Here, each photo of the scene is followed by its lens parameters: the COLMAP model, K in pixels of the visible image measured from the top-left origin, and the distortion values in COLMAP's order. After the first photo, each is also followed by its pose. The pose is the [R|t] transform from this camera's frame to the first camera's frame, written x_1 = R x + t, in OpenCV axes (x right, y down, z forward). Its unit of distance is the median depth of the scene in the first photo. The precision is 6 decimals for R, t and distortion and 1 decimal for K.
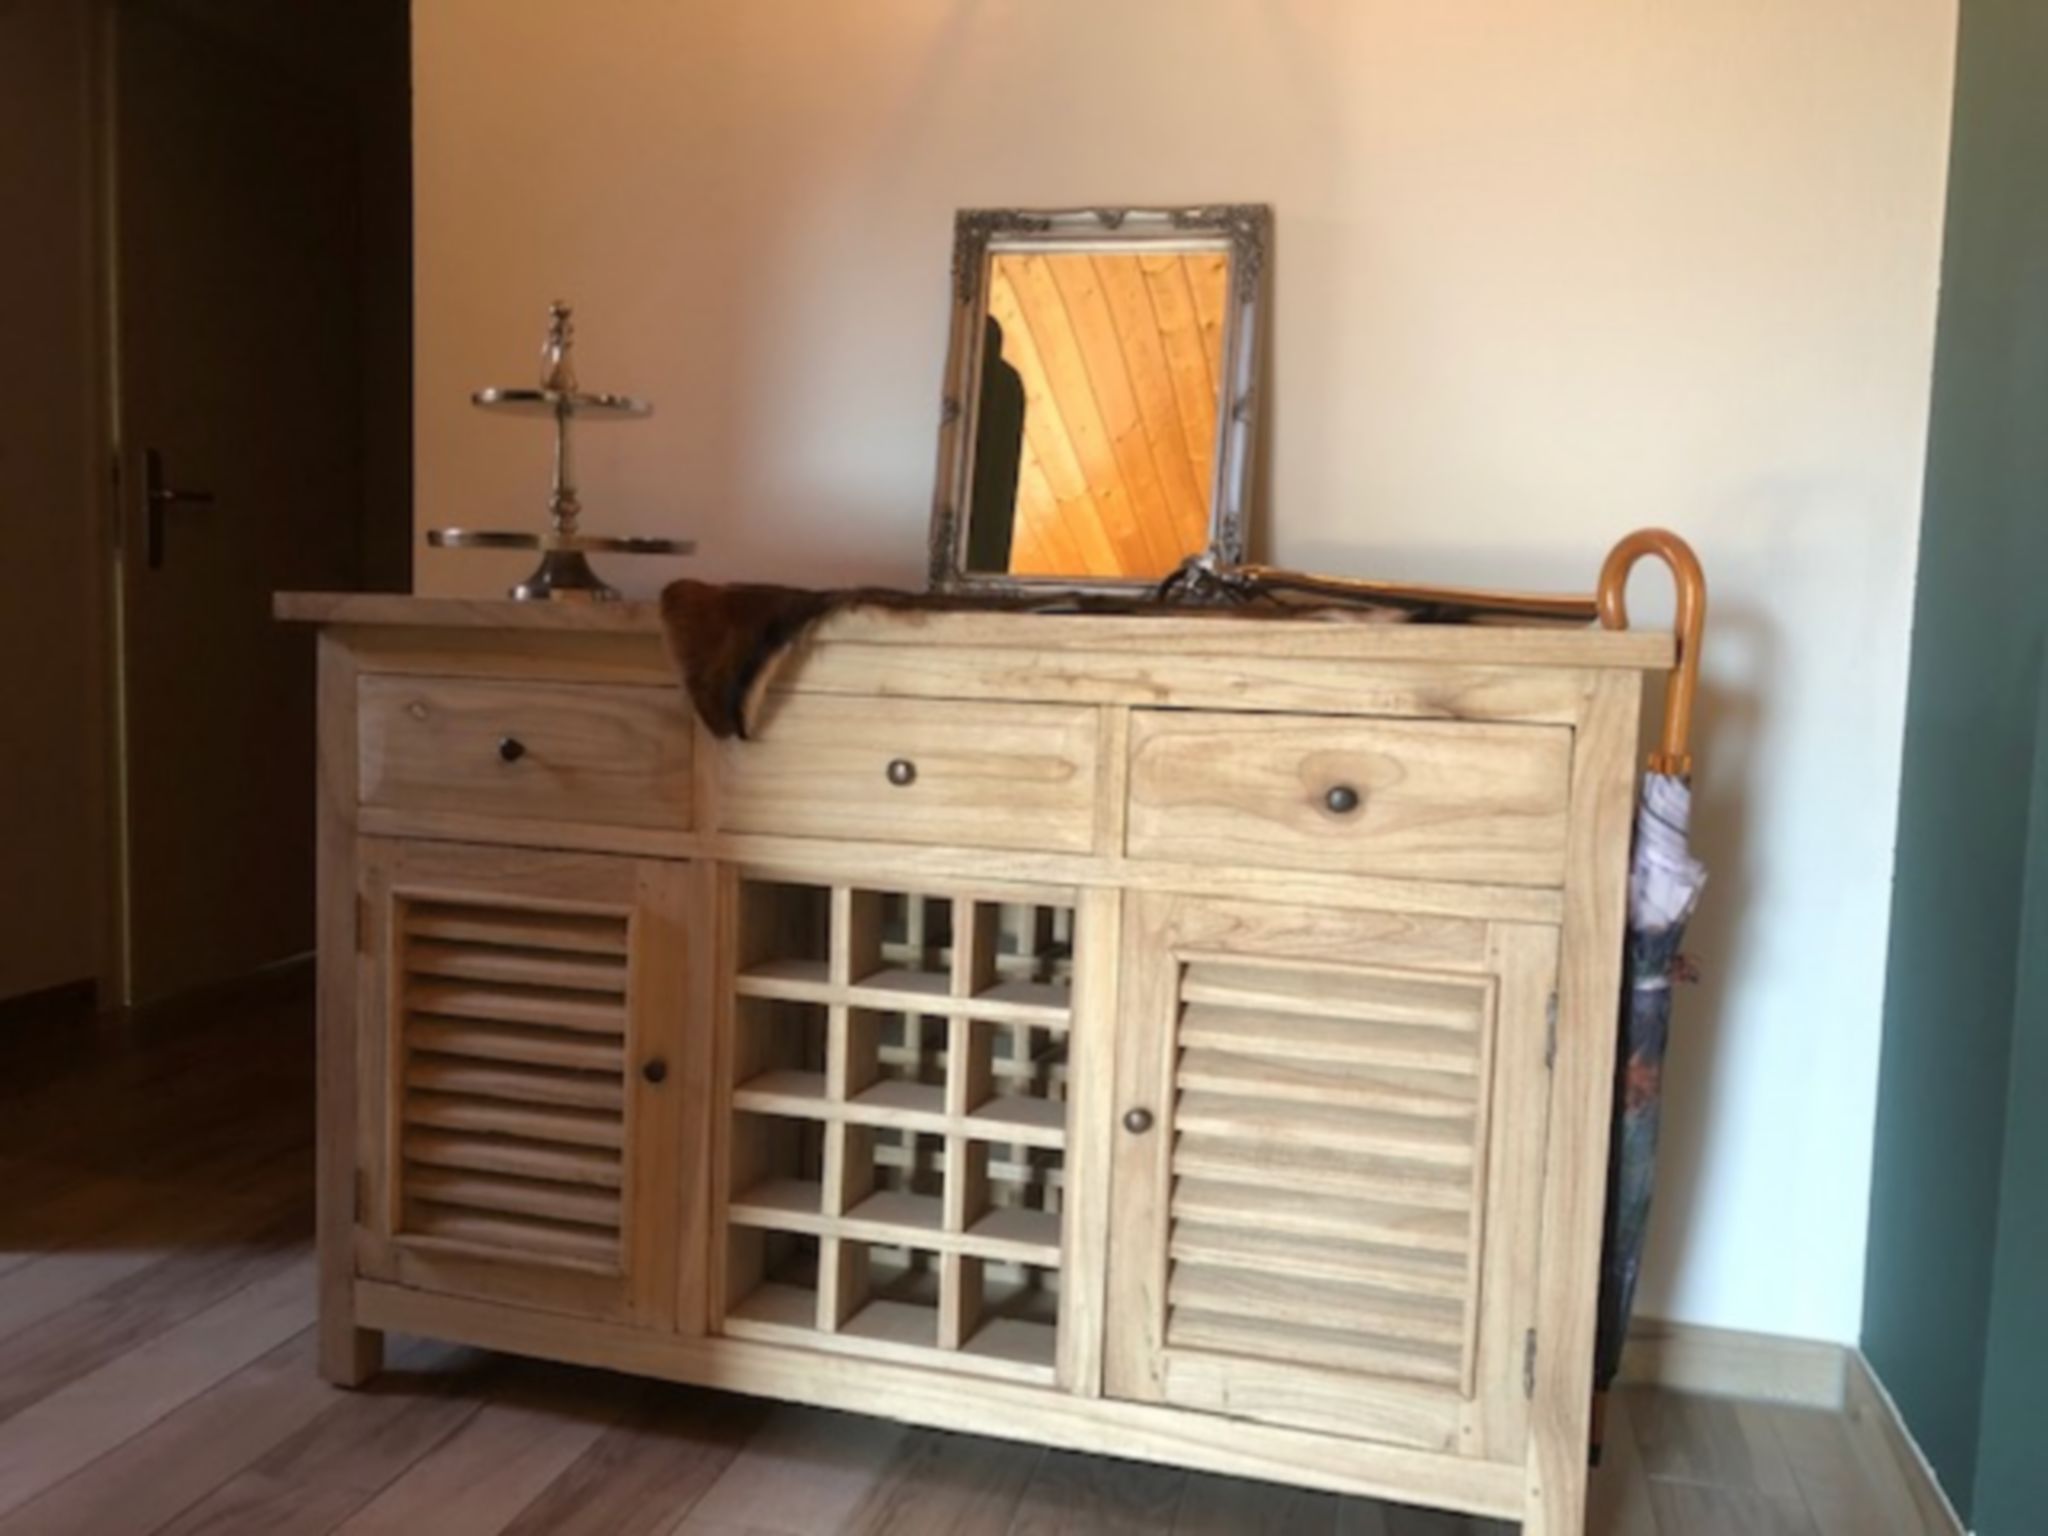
lens RADIAL K [[1673.8, 0, 1007.4], [0, 1673.8, 753.4], [0, 0, 1]] dist [0.025713, -0.019470]
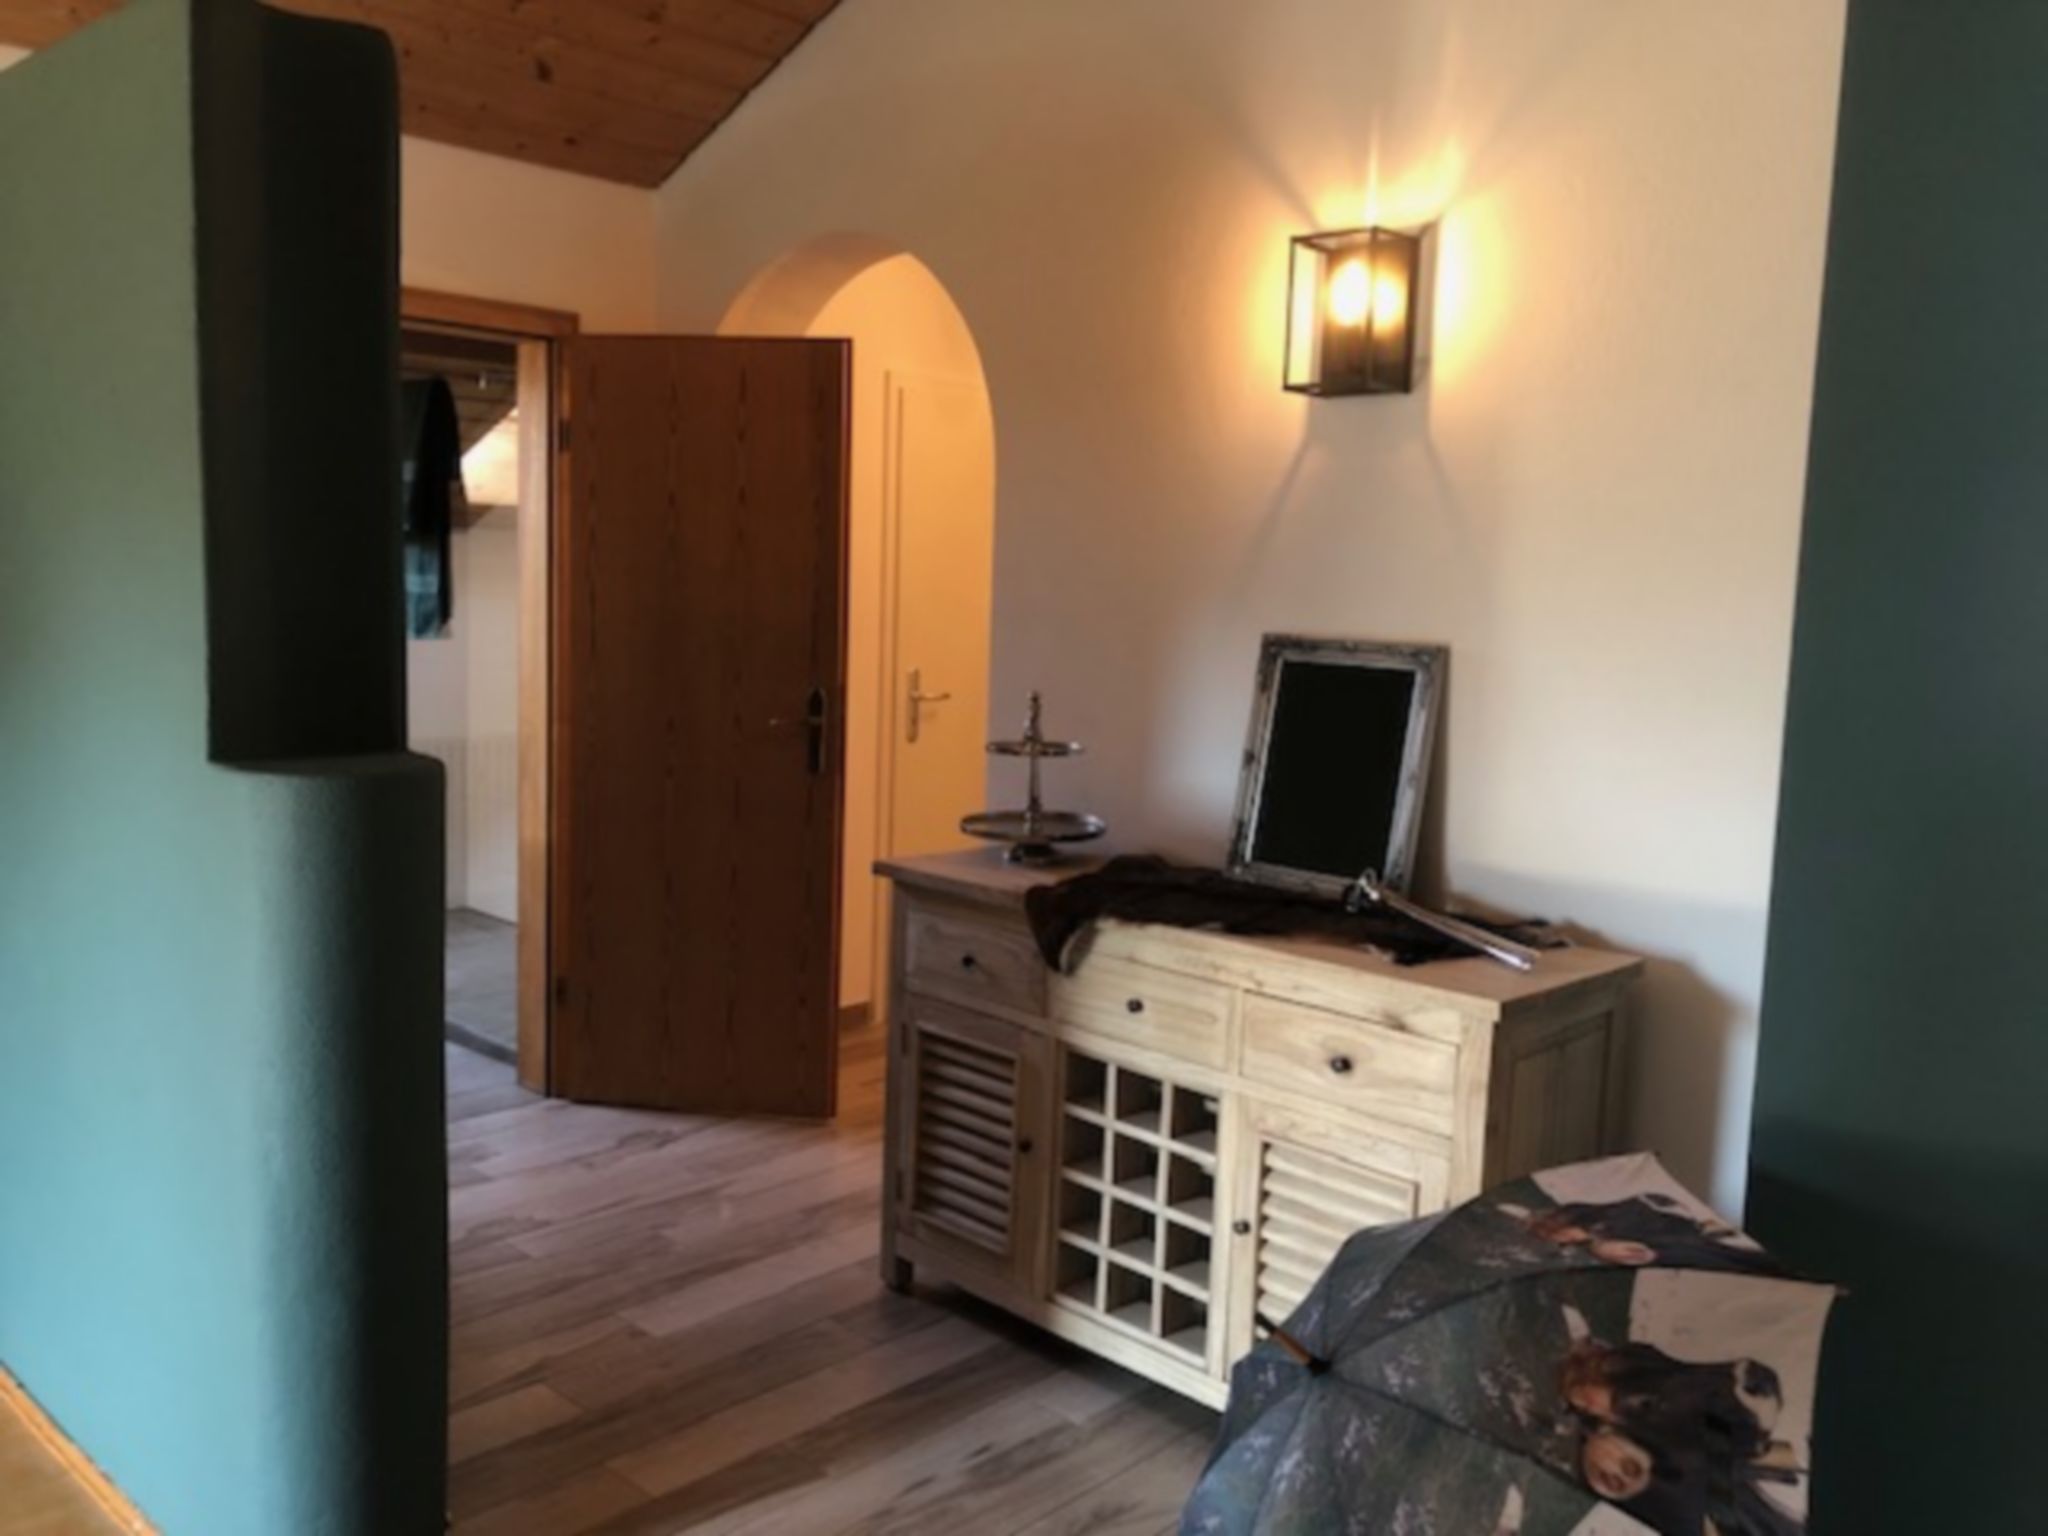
lens RADIAL K [[1673.8, 0, 1031.8], [0, 1673.8, 780.8], [0, 0, 1]] dist [0.025713, -0.019470]
pose [[0.871474, 0.062164, -0.486487, 0.663558], [-0.050916, 0.998042, 0.036323, -0.275952], [0.487792, -0.006885, 0.872933, -0.575527]]
